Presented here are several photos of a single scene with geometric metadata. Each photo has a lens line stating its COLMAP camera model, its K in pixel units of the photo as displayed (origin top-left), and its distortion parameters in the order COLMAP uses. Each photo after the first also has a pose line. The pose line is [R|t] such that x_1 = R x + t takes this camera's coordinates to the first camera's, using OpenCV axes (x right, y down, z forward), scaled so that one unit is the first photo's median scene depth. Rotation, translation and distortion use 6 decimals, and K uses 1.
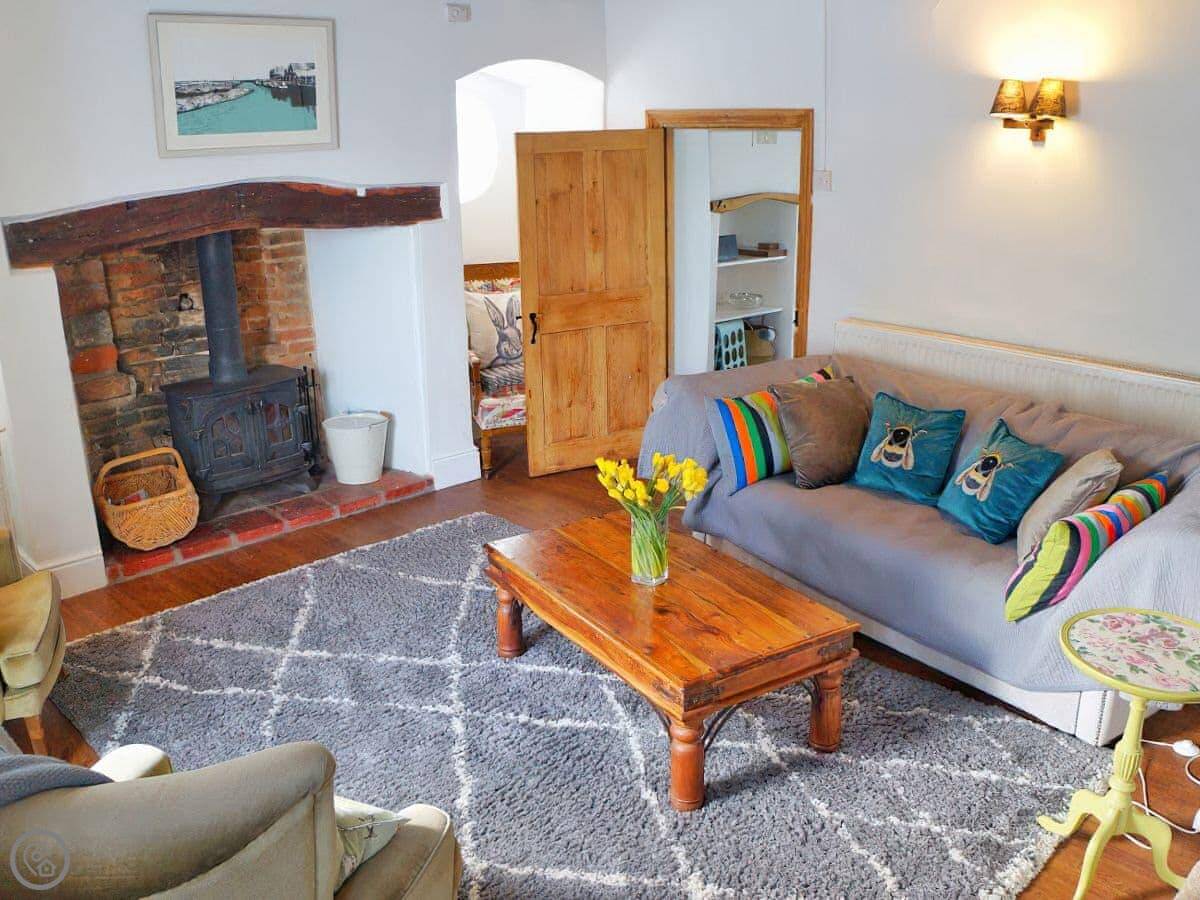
lens RADIAL K [[1073.6, 0, 600.0], [0, 1073.6, 450.0], [0, 0, 1]] dist [-0.214119, 0.183478]
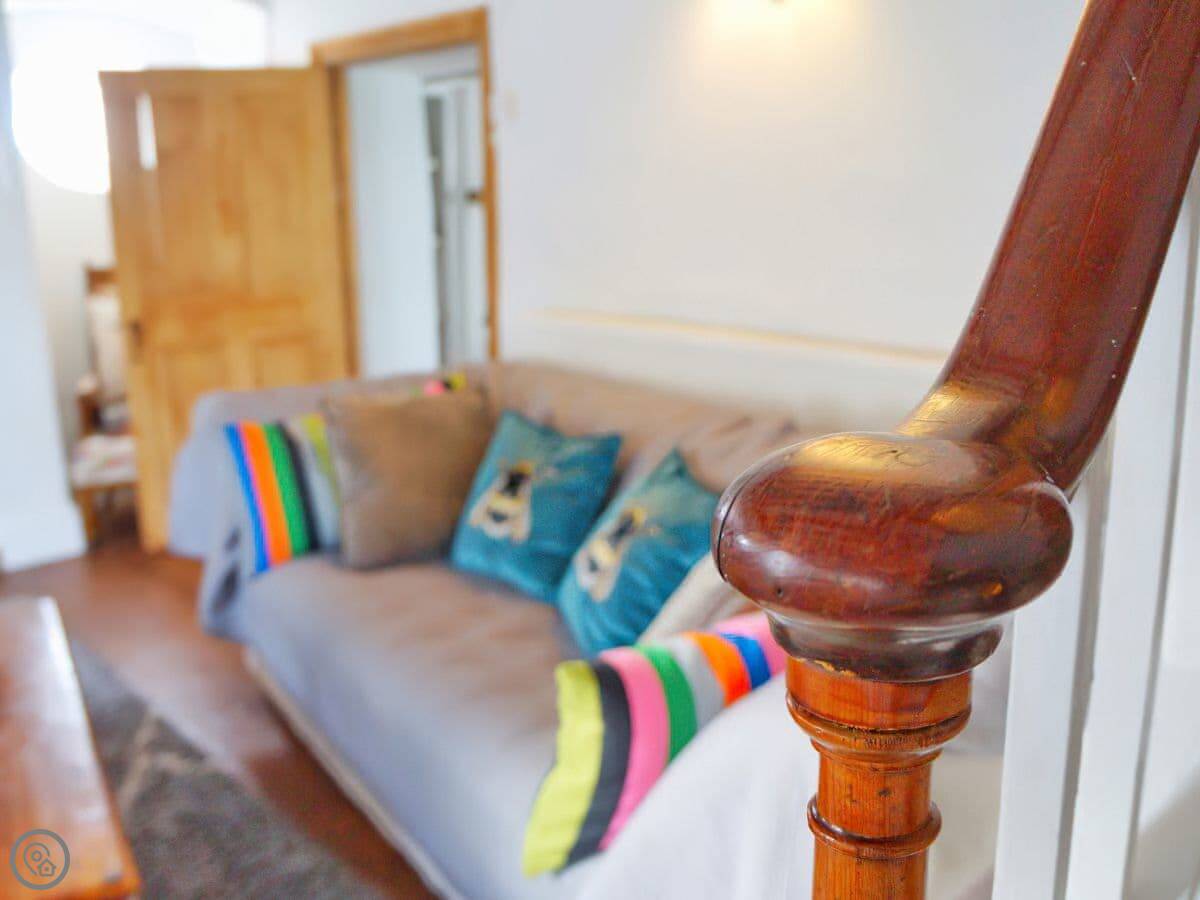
lens RADIAL K [[1073.6, 0, 600.0], [0, 1073.6, 450.0], [0, 0, 1]] dist [-0.214119, 0.183478]
pose [[0.999987, -0.004987, 0.000933, 0.320042], [0.005038, 0.997732, -0.067121, 0.008934], [-0.000596, 0.067125, 0.997744, 0.406828]]
